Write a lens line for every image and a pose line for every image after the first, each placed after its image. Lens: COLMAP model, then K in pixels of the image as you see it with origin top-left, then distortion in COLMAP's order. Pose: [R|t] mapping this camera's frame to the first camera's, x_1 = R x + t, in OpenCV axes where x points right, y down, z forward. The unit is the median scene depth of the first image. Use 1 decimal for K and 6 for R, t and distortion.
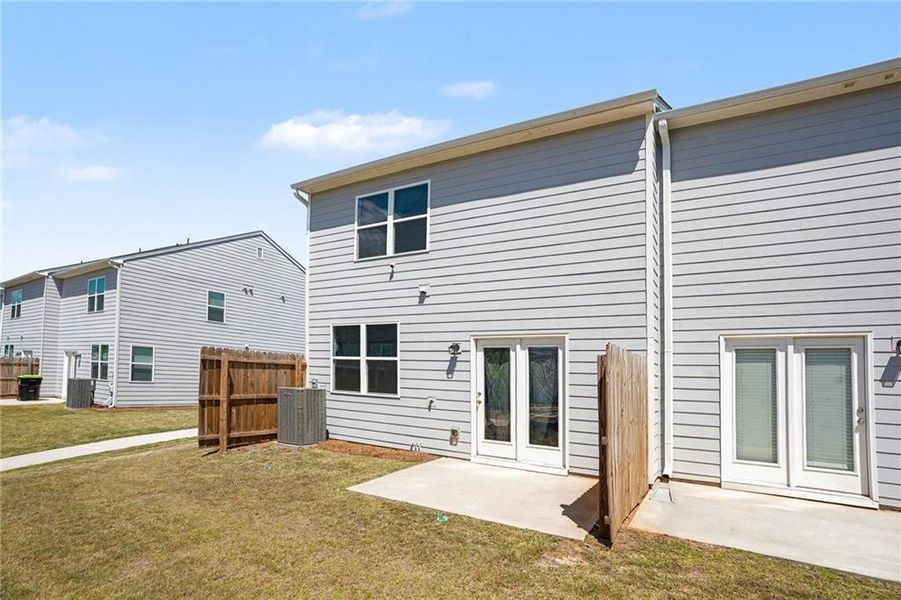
lens RADIAL K [[425.7, 0, 449.8], [0, 425.7, 290.8], [0, 0, 1]] dist [-0.070669, 0.034190]
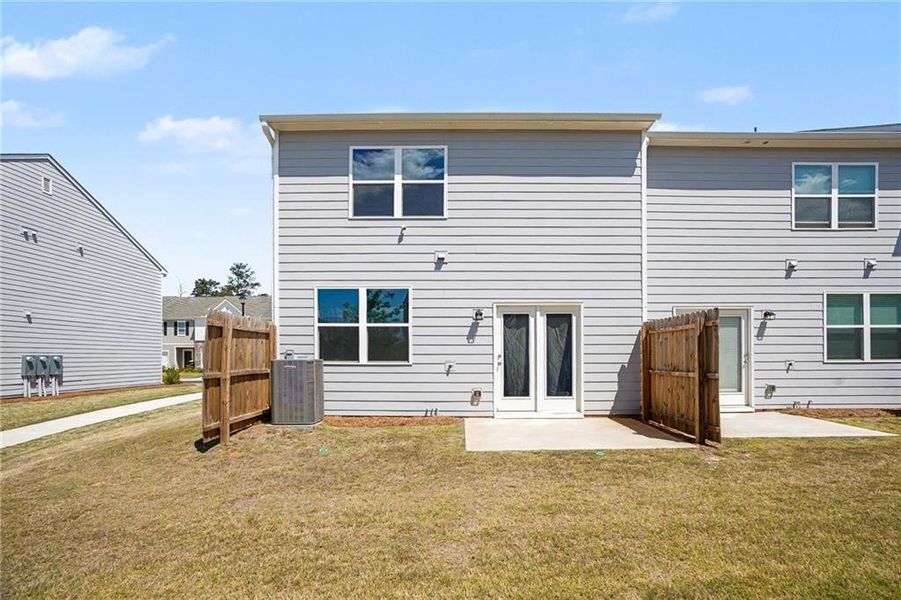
lens RADIAL K [[425.7, 0, 449.8], [0, 425.7, 290.8], [0, 0, 1]] dist [-0.070669, 0.034190]
pose [[0.877145, 0.034208, 0.479006, -0.536831], [-0.066856, 0.996445, 0.051264, 0.026836], [-0.475549, -0.076990, 0.876314, 0.111608]]
